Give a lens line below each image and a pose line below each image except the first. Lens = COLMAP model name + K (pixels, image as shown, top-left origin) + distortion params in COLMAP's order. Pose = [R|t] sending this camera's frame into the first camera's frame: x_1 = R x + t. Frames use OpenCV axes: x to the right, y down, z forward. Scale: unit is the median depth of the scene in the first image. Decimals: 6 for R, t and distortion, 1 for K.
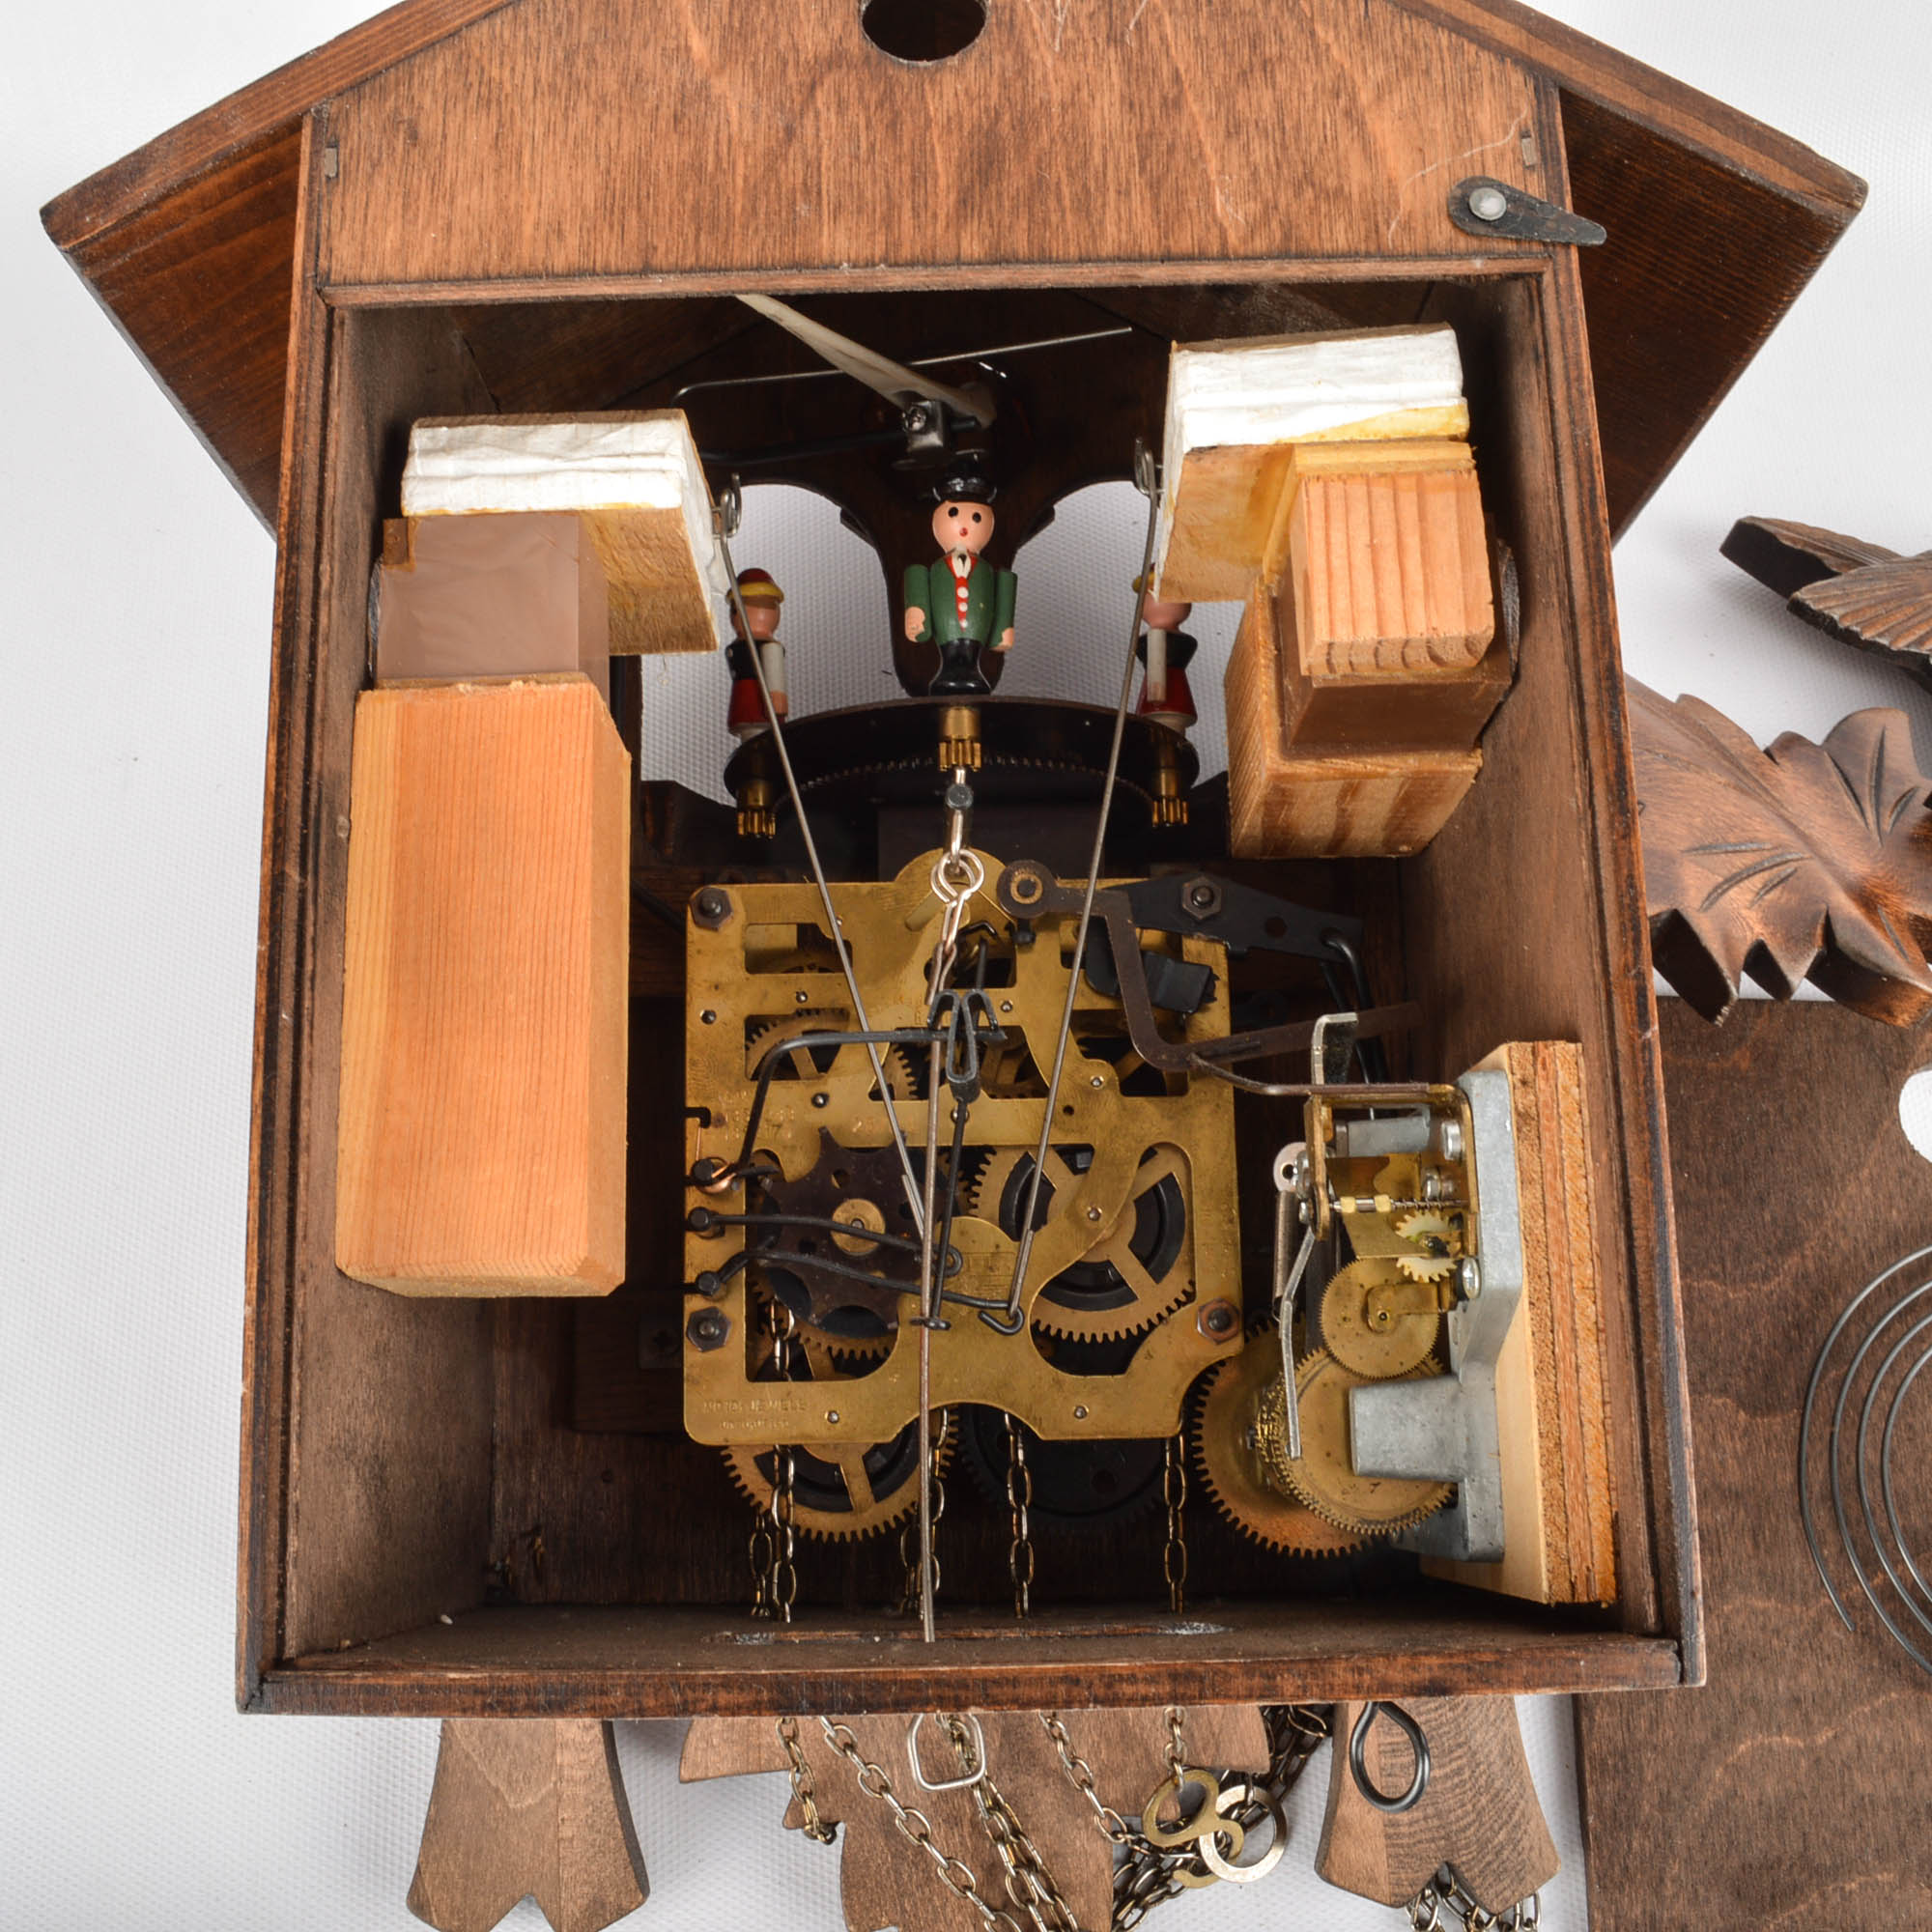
lens RADIAL K [[2495.6, 0, 859.3], [0, 2495.6, 905.7], [0, 0, 1]] dist [-0.083830, -0.005871]
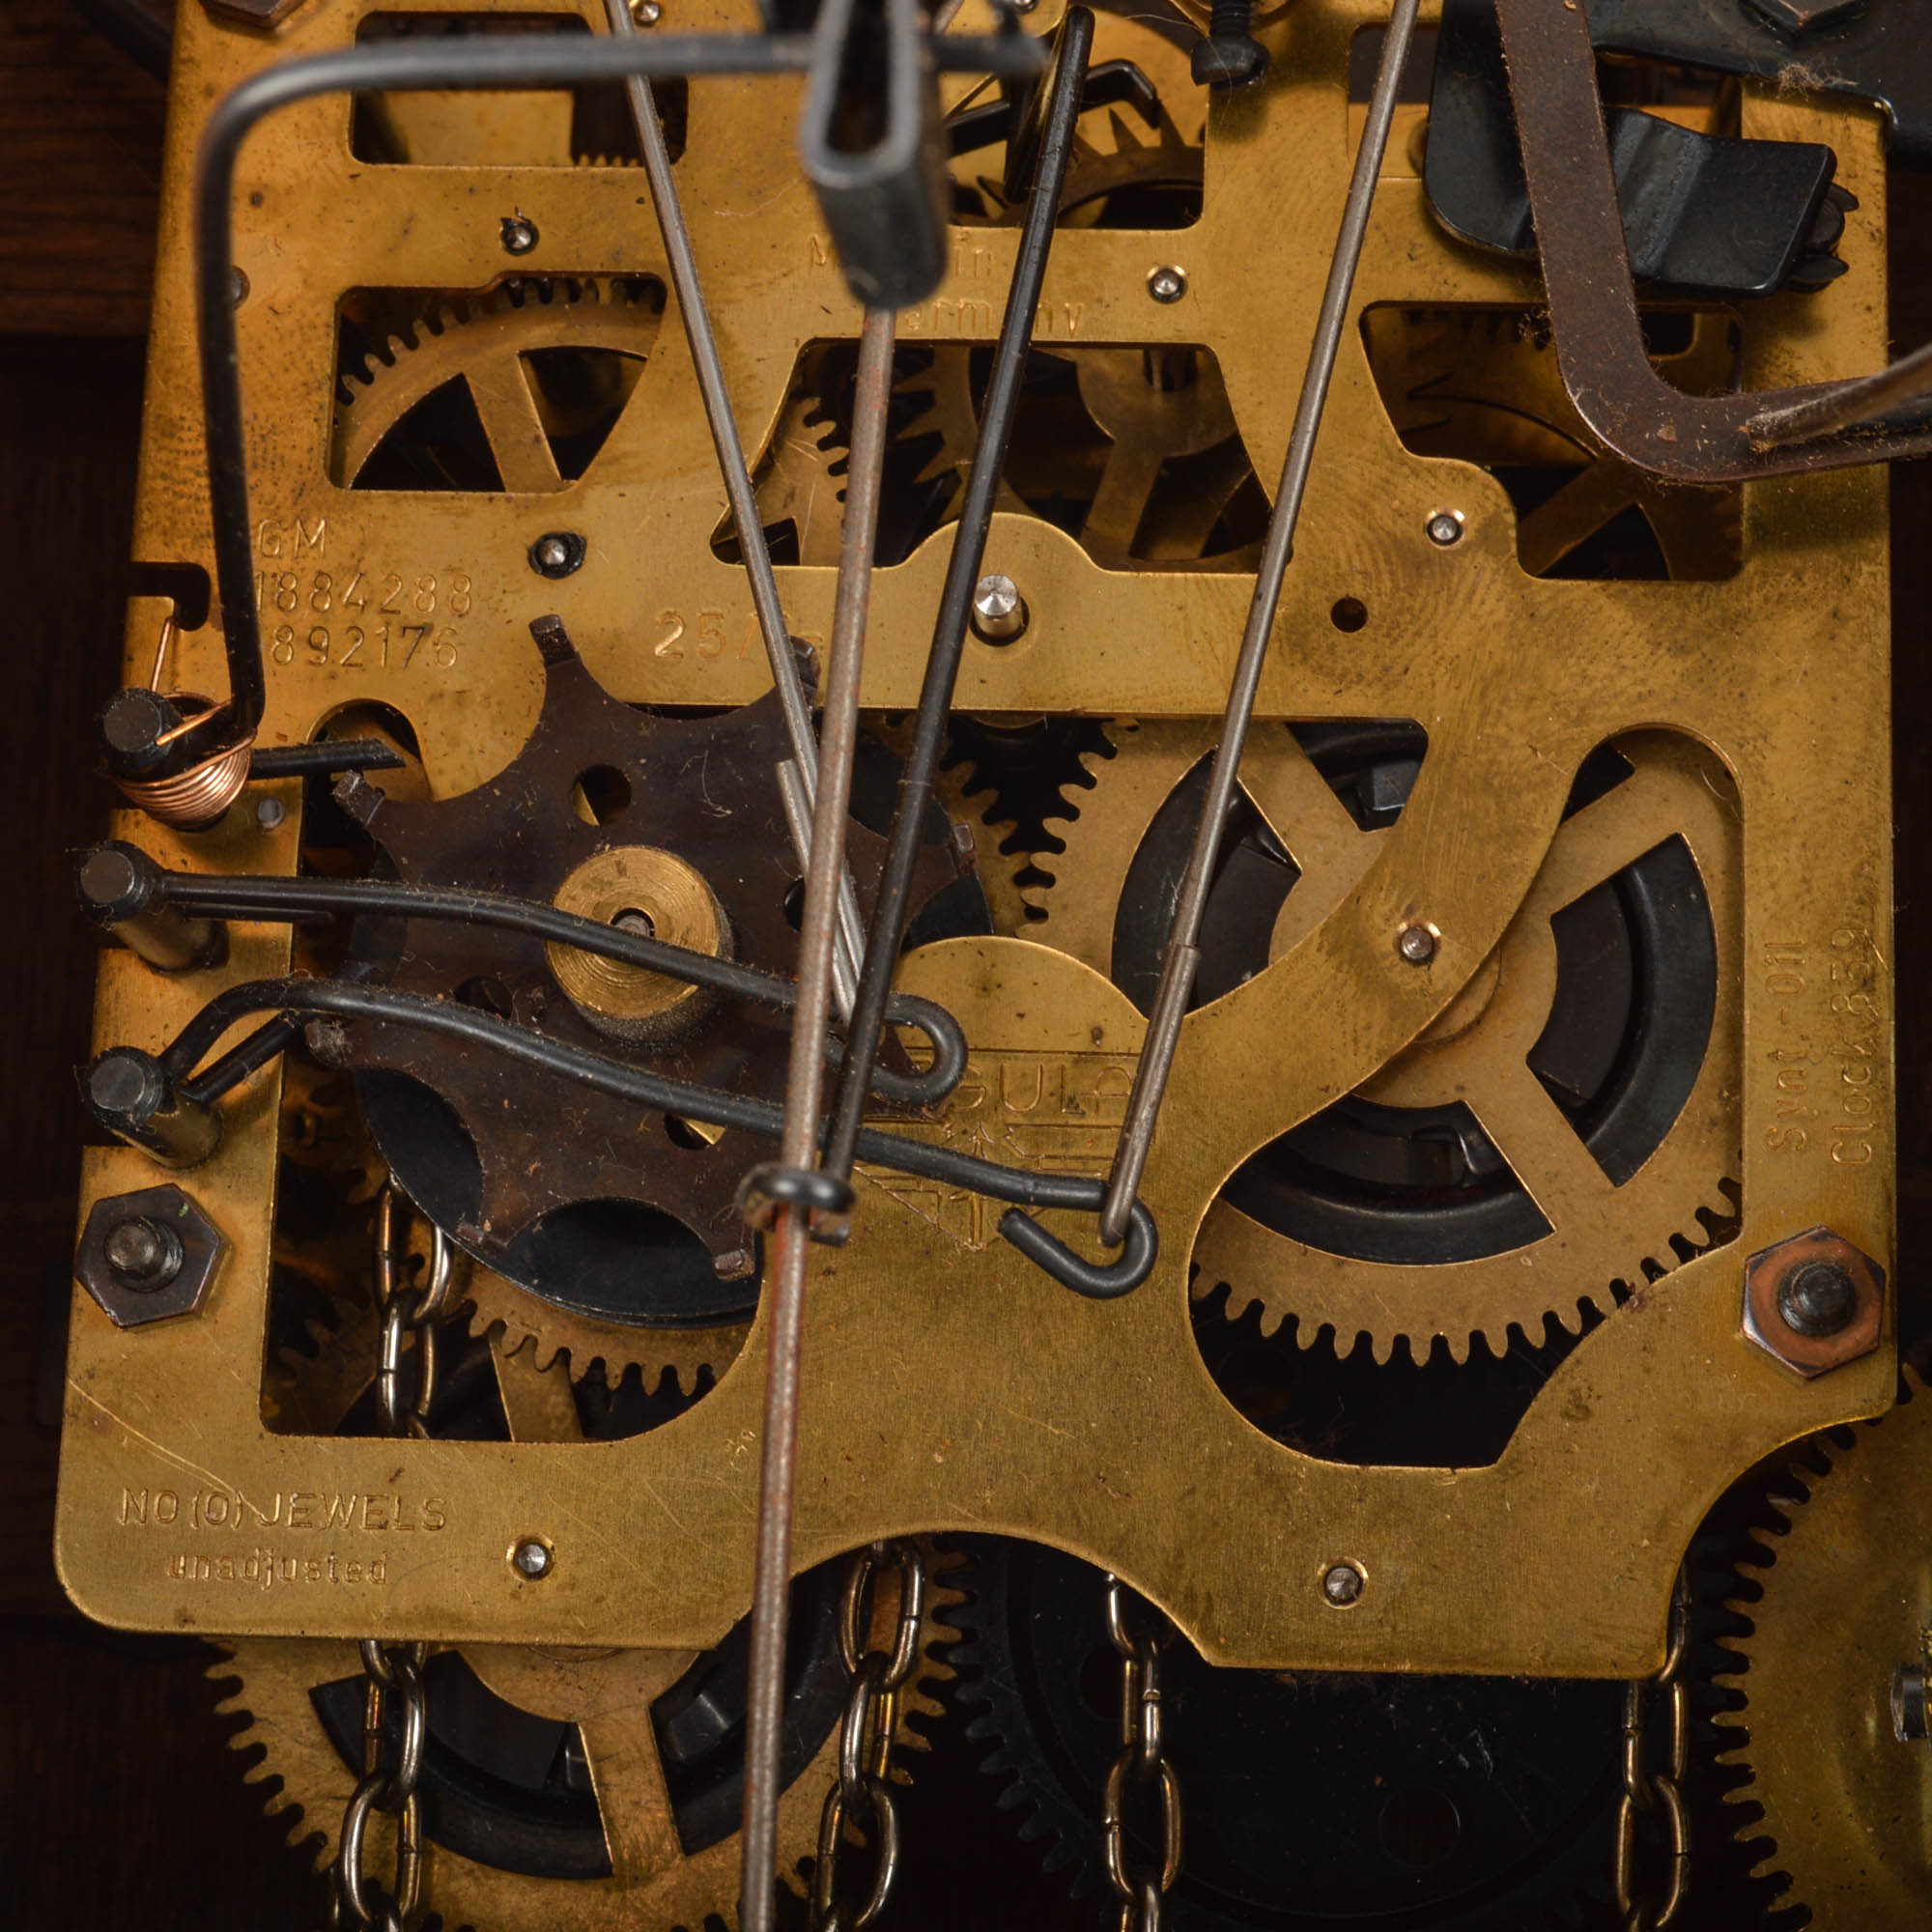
lens RADIAL K [[4253.2, 0, 966.0], [0, 4253.2, 966.0], [0, 0, 1]] dist [-0.011675, -0.088424]
pose [[0.997520, 0.039890, -0.057991, 0.068914], [-0.040014, 0.999199, -0.000989, 0.128530], [0.057905, 0.003307, 0.998317, 0.470497]]
